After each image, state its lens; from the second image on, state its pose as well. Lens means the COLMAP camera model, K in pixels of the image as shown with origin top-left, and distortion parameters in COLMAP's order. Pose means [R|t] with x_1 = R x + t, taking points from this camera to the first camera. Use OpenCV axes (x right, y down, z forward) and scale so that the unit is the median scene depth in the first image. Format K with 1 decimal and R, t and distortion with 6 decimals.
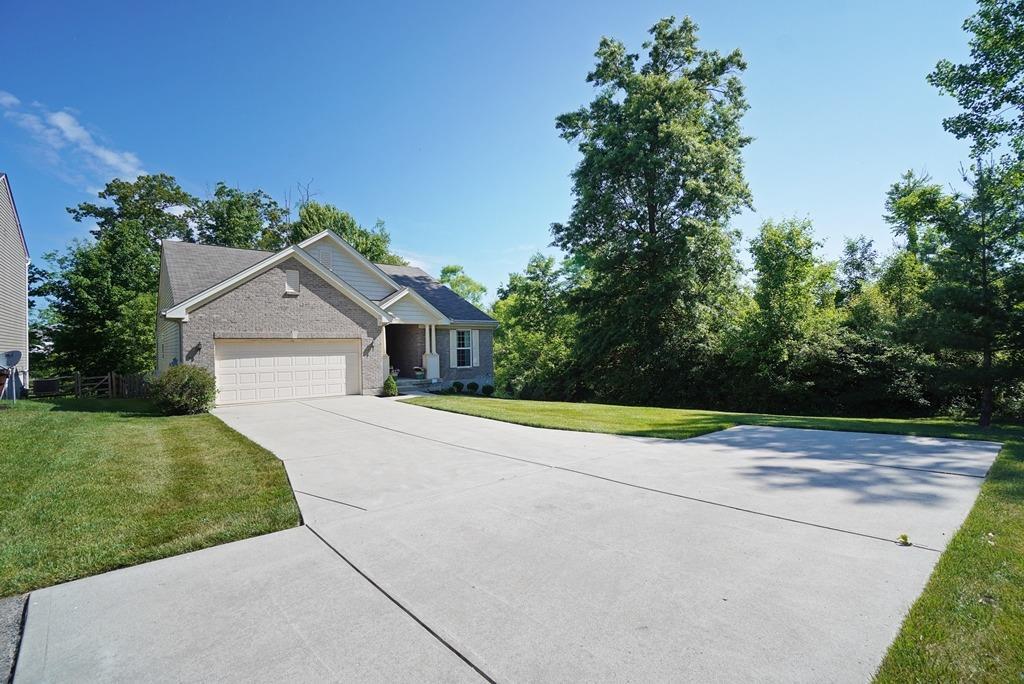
lens RADIAL K [[454.5, 0, 508.8], [0, 454.5, 344.2], [0, 0, 1]] dist [-0.058547, 0.021392]
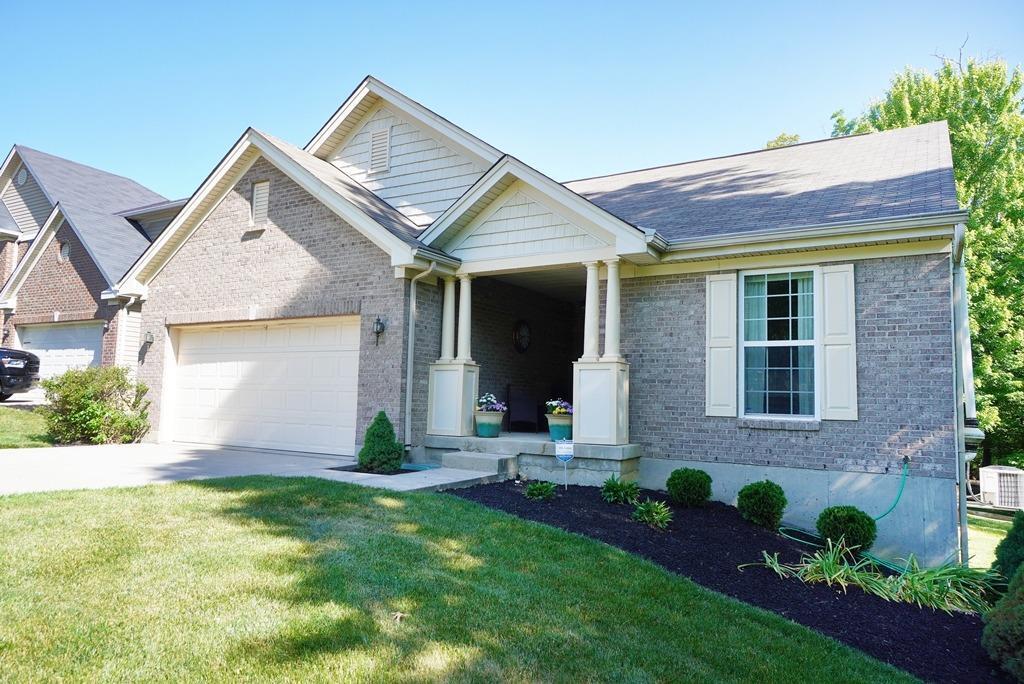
lens RADIAL K [[709.2, 0, 512.0], [0, 709.2, 342.0], [0, 0, 1]] dist [-0.006303, -0.000355]
pose [[0.304276, -0.065994, -0.950295, 0.263898], [-0.029222, 0.996481, -0.078558, 0.049873], [0.952136, 0.051673, 0.301277, 0.837351]]
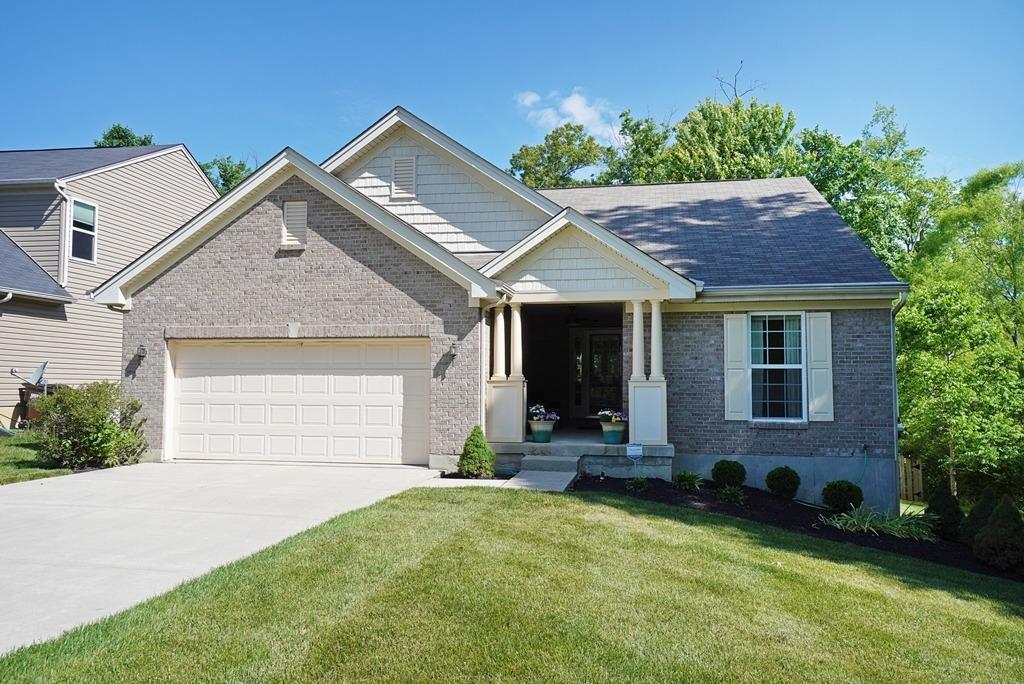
lens RADIAL K [[765.5, 0, 512.0], [0, 765.5, 342.0], [0, 0, 1]] dist [0.000840, -0.000710]
pose [[0.631147, -0.029452, -0.775104, 0.262622], [-0.010354, 0.998870, -0.046385, 0.022571], [0.775594, 0.037301, 0.630129, 0.530100]]
